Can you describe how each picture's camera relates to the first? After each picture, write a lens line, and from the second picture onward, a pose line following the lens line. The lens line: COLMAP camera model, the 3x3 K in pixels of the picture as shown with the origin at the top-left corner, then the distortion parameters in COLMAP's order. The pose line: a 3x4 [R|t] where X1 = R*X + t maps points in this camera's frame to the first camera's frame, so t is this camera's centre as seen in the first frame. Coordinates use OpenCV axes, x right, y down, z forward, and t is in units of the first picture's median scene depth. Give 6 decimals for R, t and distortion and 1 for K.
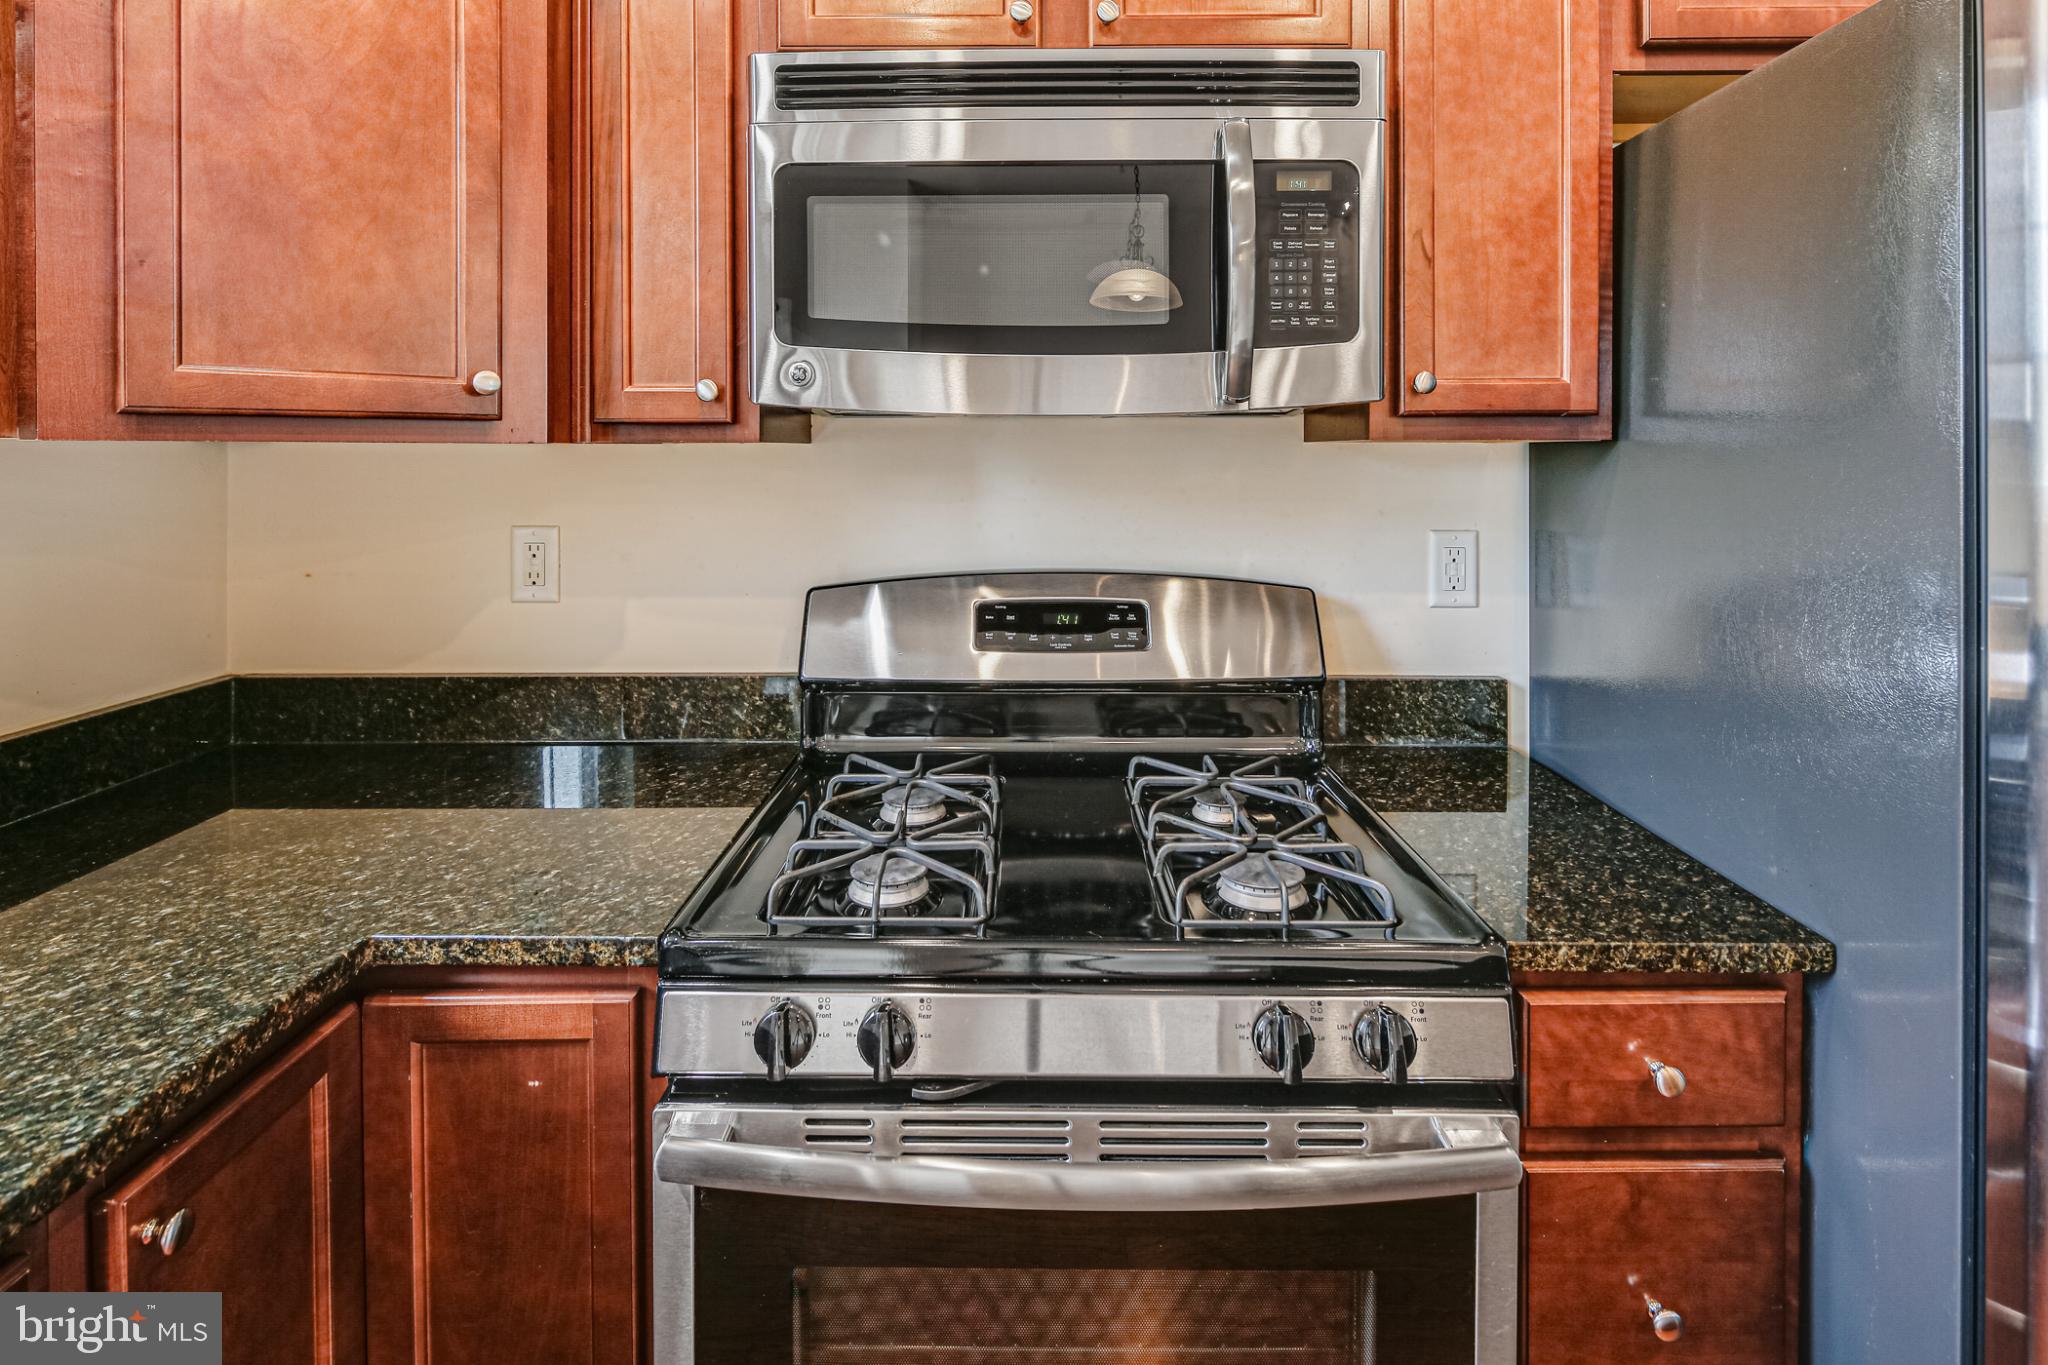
lens RADIAL K [[1070.2, 0, 1045.6], [0, 1070.2, 455.9], [0, 0, 1]] dist [0.003648, 0.000727]
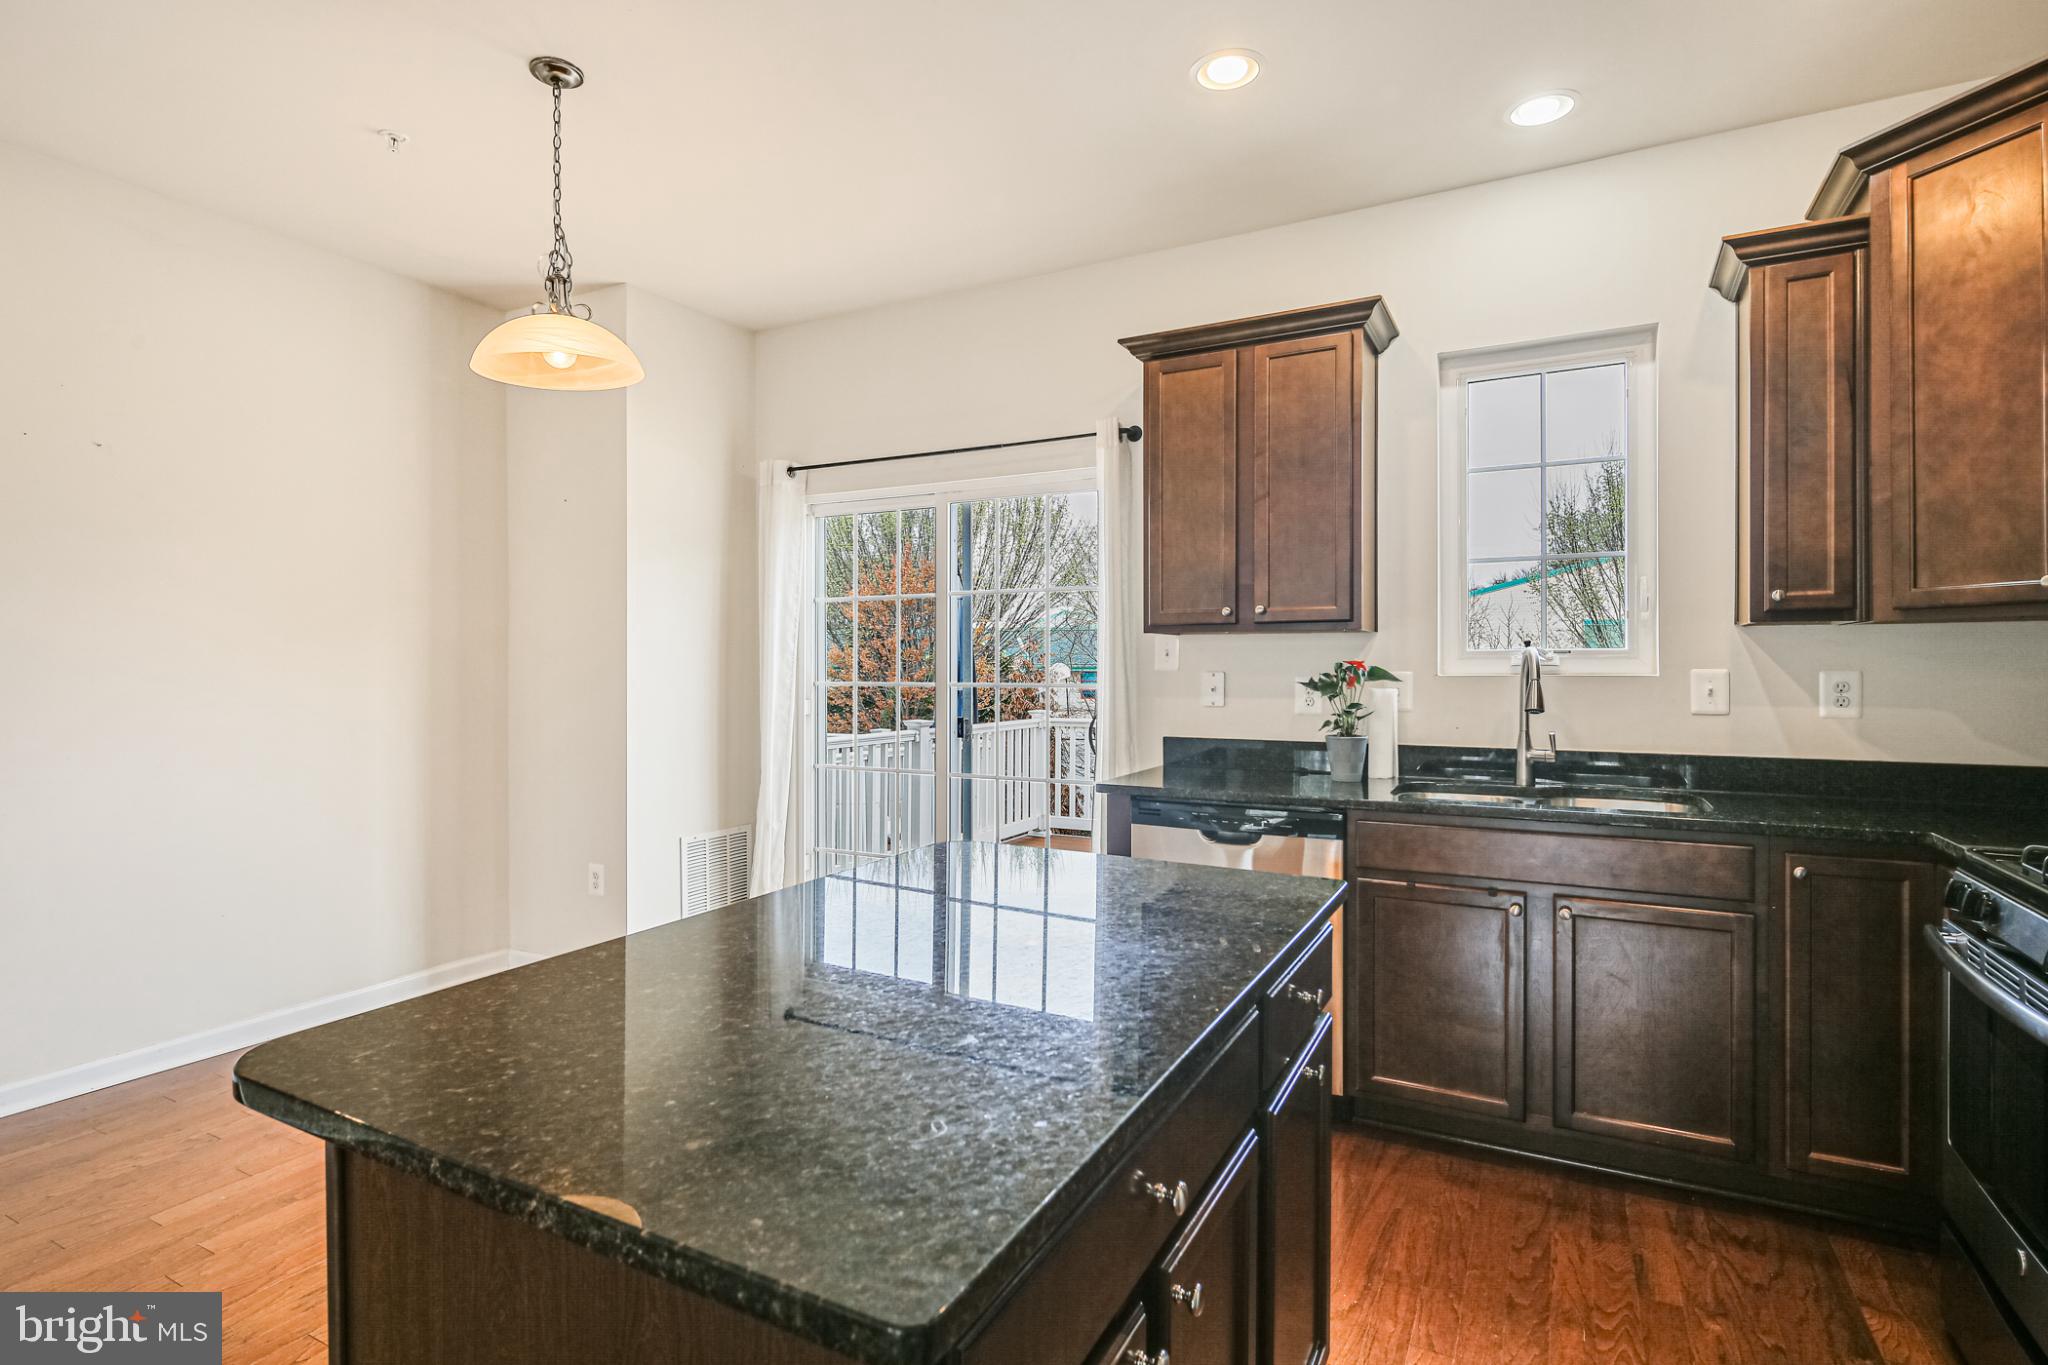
lens RADIAL K [[1005.4, 0, 994.7], [0, 1005.4, 669.7], [0, 0, 1]] dist [0.005598, -0.004850]
pose [[-0.468903, 0.006134, -0.883229, 1.649258], [-0.000521, 0.999974, 0.007221, 0.063319], [0.883250, 0.003847, -0.468887, 0.180594]]
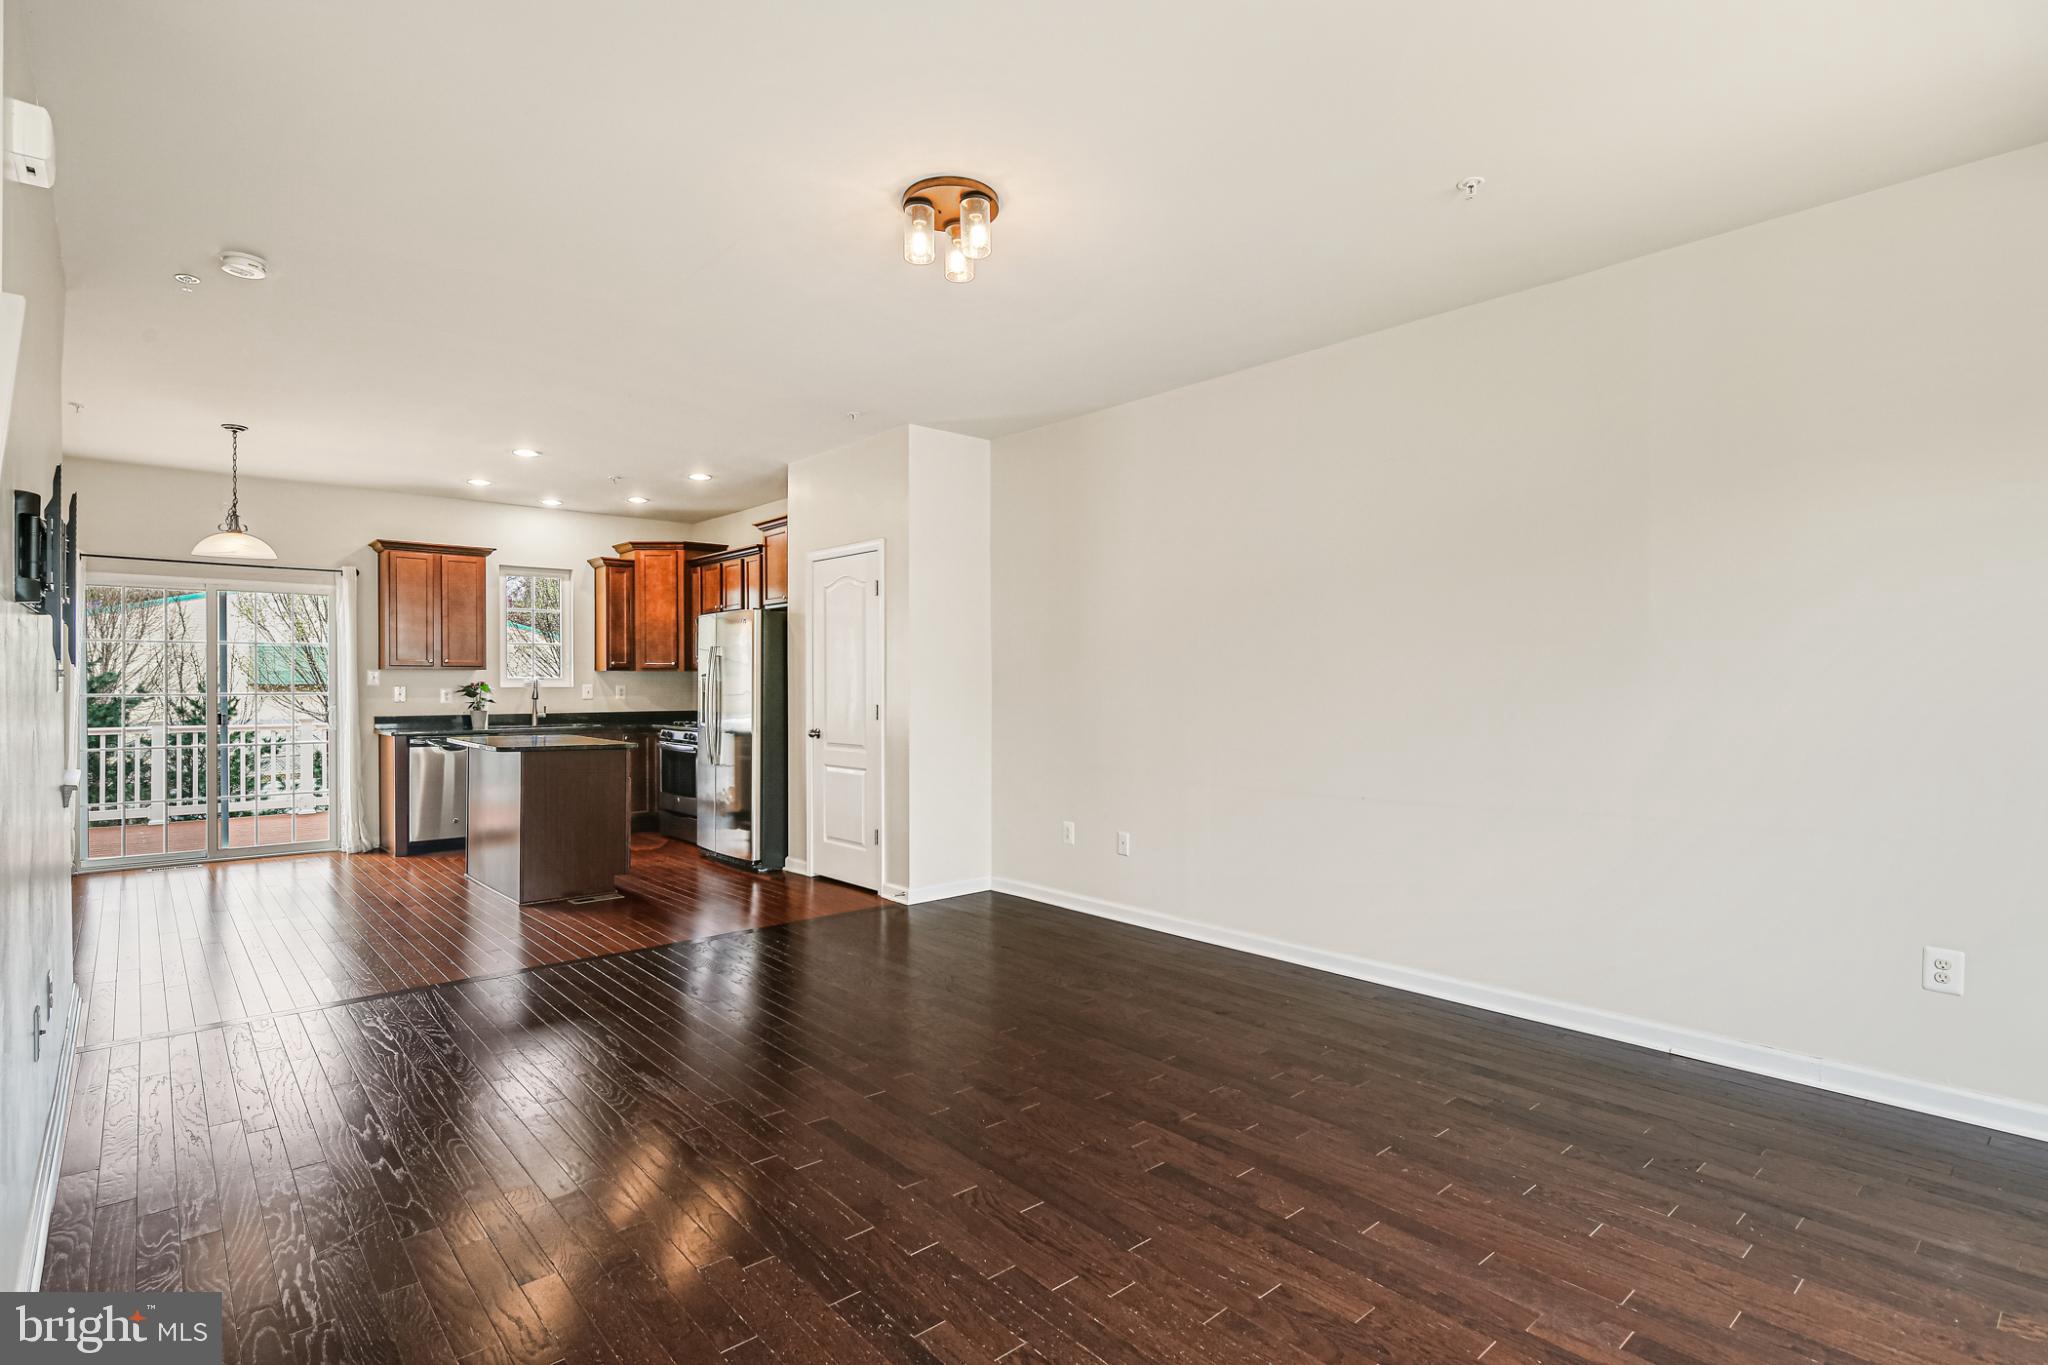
lens RADIAL K [[1005.4, 0, 1013.2], [0, 1005.4, 689.2], [0, 0, 1]] dist [0.005598, -0.004850]
pose [[0.659633, 0.008457, -0.751540, 5.889234], [-0.005498, 0.999964, 0.006427, 0.048401], [0.751567, -0.000108, 0.659656, -1.762118]]
